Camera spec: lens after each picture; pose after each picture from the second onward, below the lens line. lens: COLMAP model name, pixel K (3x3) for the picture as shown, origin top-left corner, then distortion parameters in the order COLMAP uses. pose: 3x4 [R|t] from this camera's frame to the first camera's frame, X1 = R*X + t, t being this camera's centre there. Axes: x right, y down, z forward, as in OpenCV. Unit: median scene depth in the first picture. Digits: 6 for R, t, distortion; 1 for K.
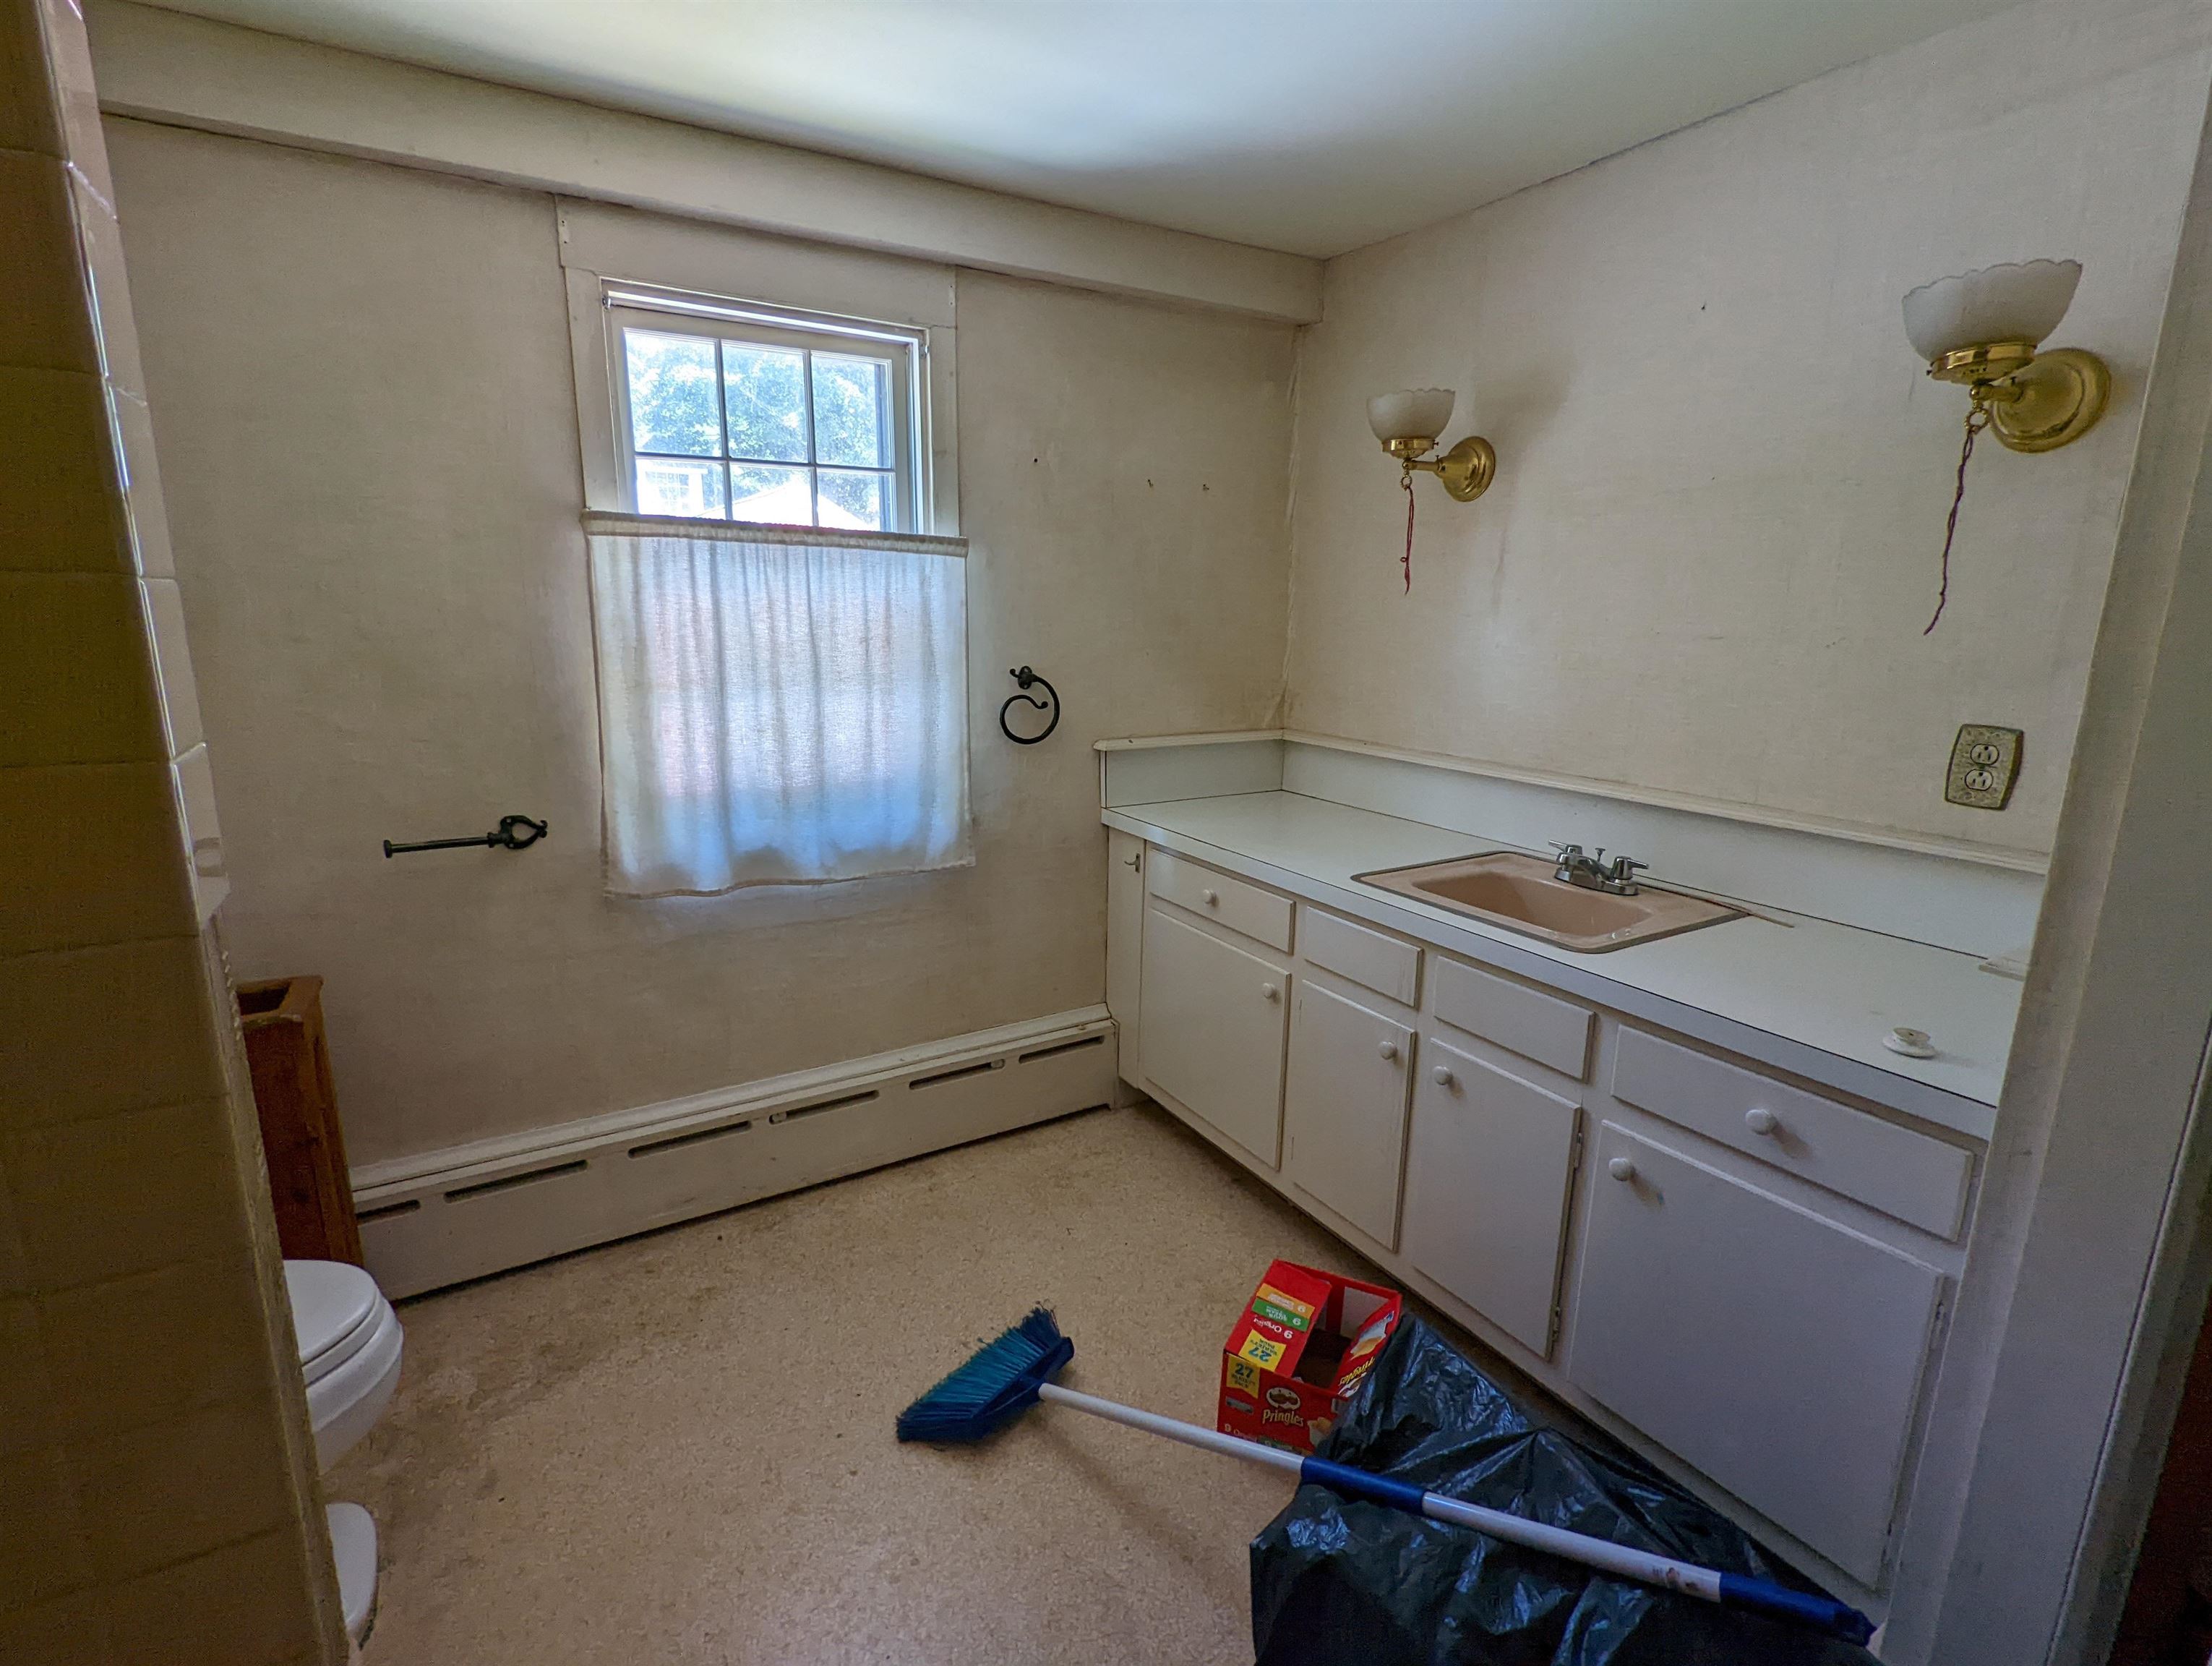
lens RADIAL K [[1043.7, 0, 1103.7], [0, 1043.7, 839.3], [0, 0, 1]] dist [-0.002907, -0.000300]
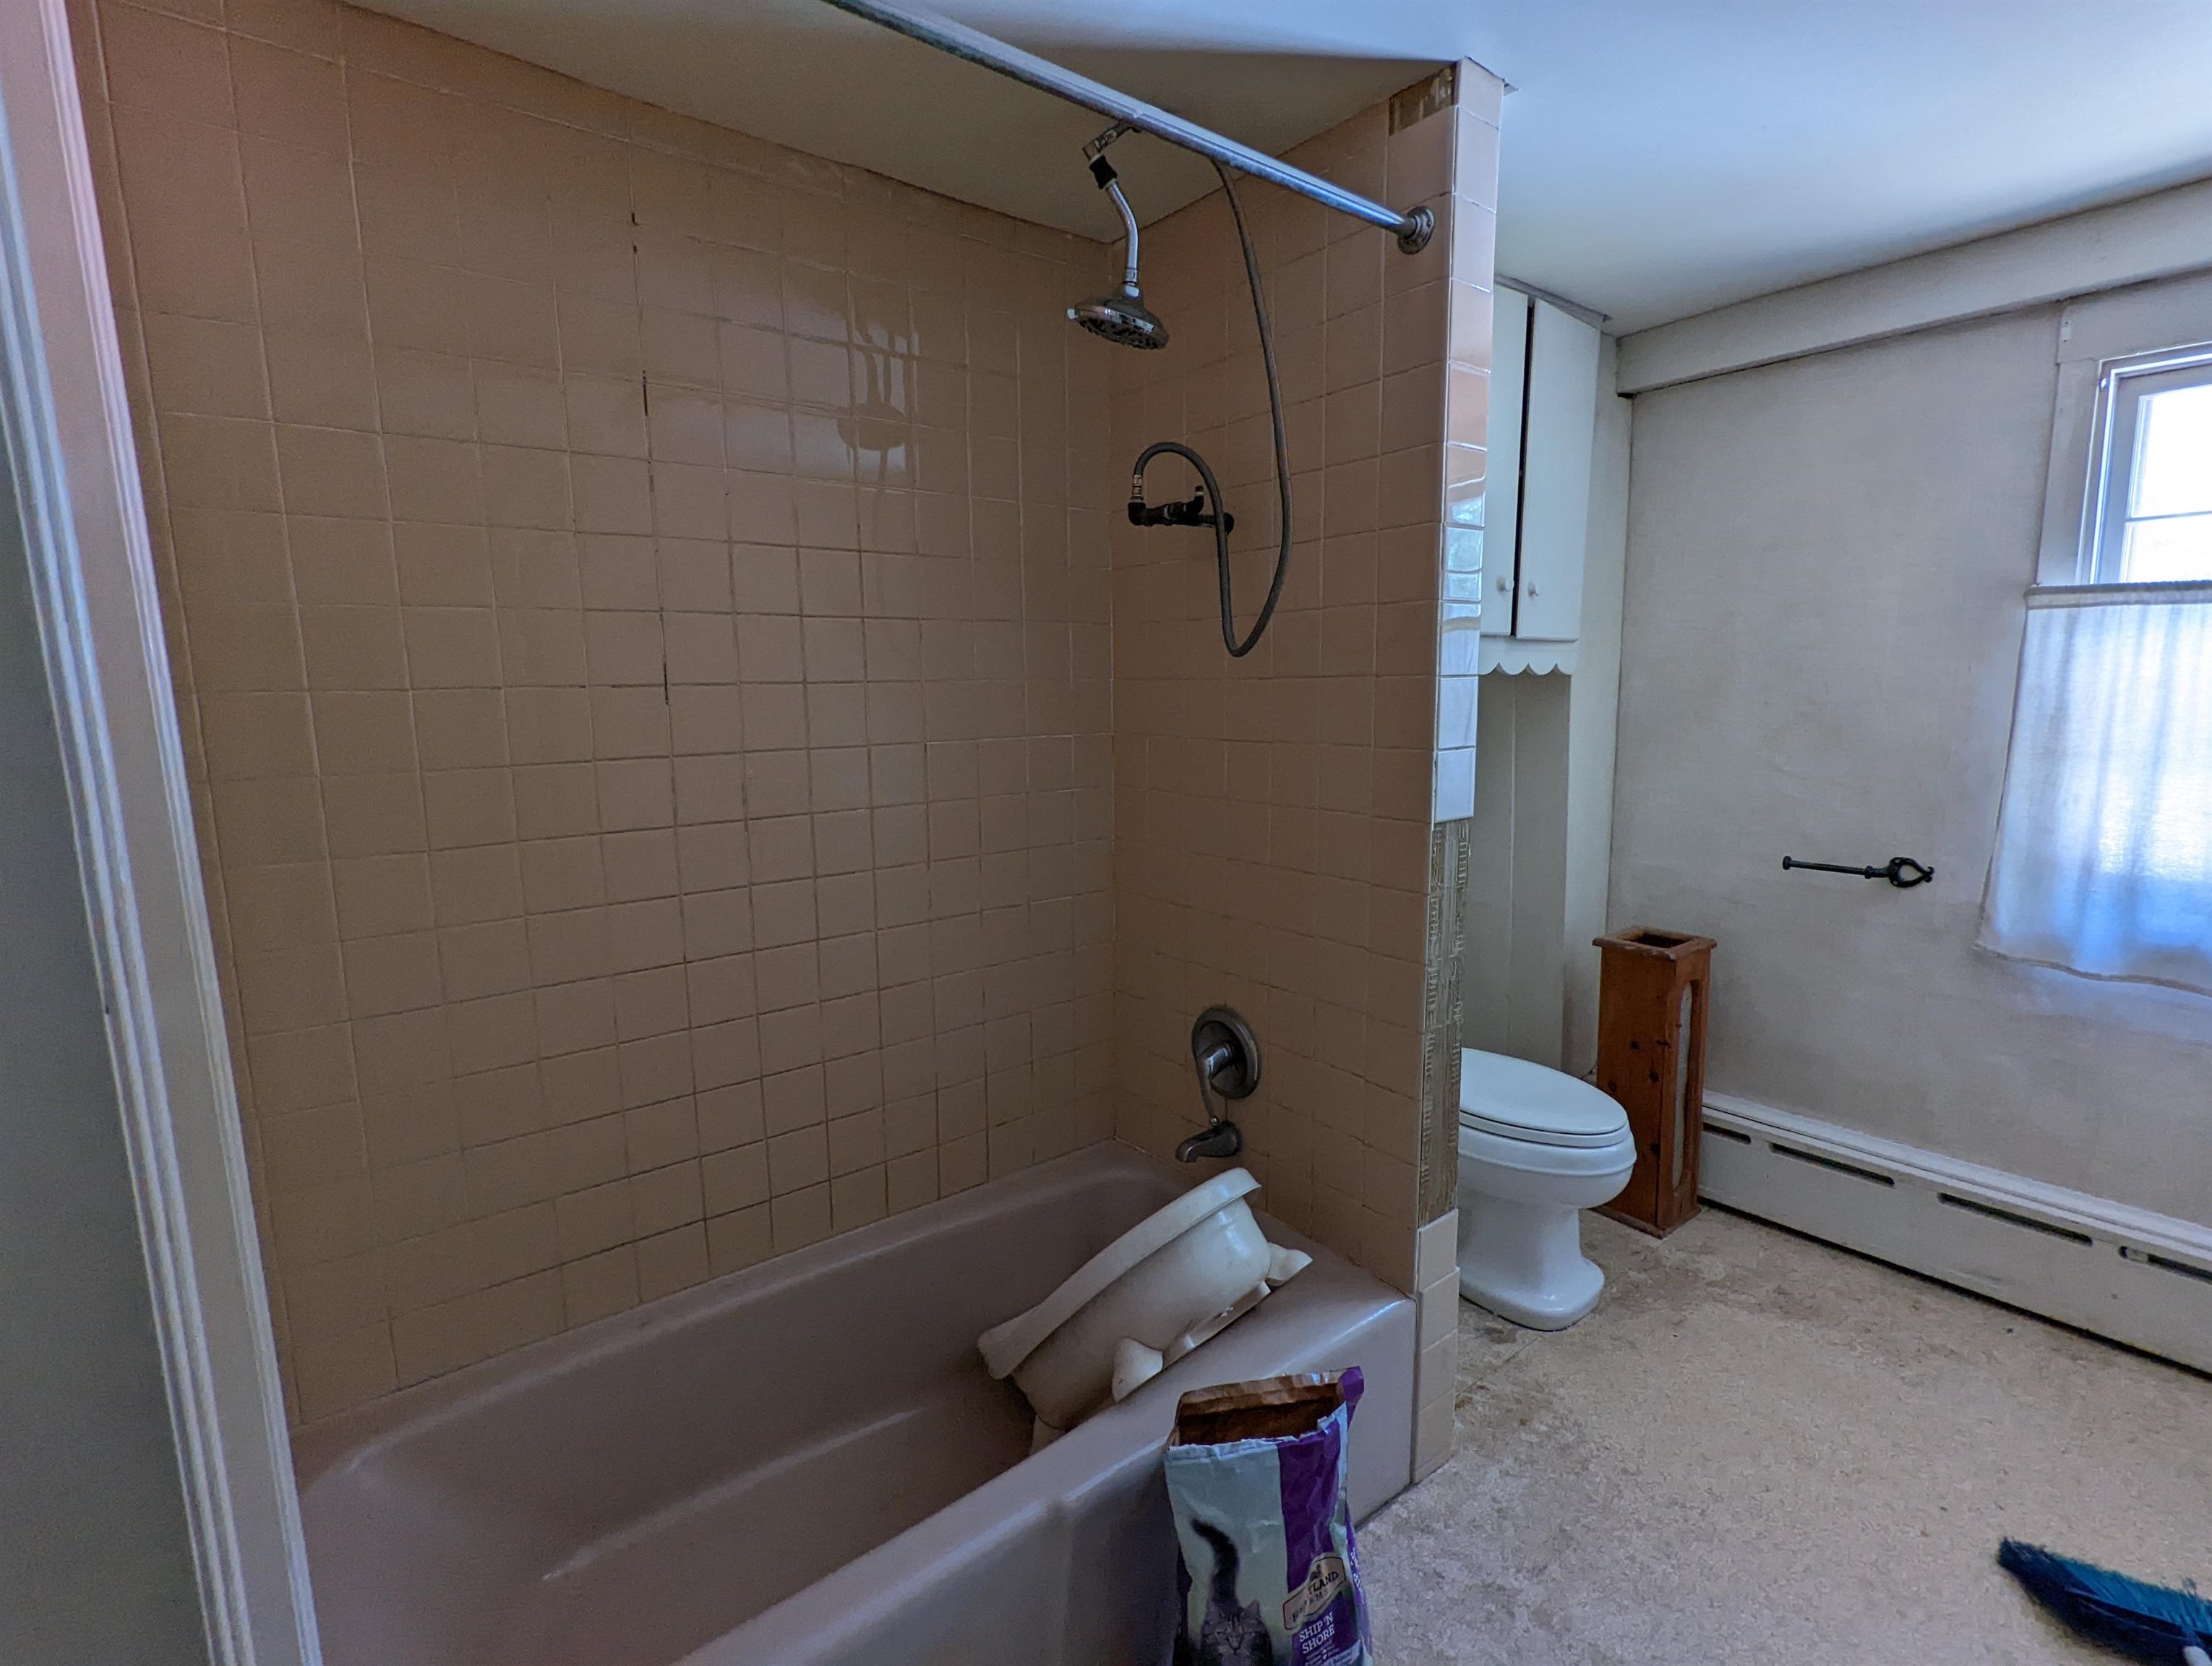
lens RADIAL K [[1043.7, 0, 1105.8], [0, 1043.7, 830.3], [0, 0, 1]] dist [-0.002907, -0.000300]
pose [[0.133692, 0.135961, -0.981652, 0.434653], [-0.194447, 0.974889, 0.108542, -0.005769], [0.971760, 0.176368, 0.156773, -0.034599]]
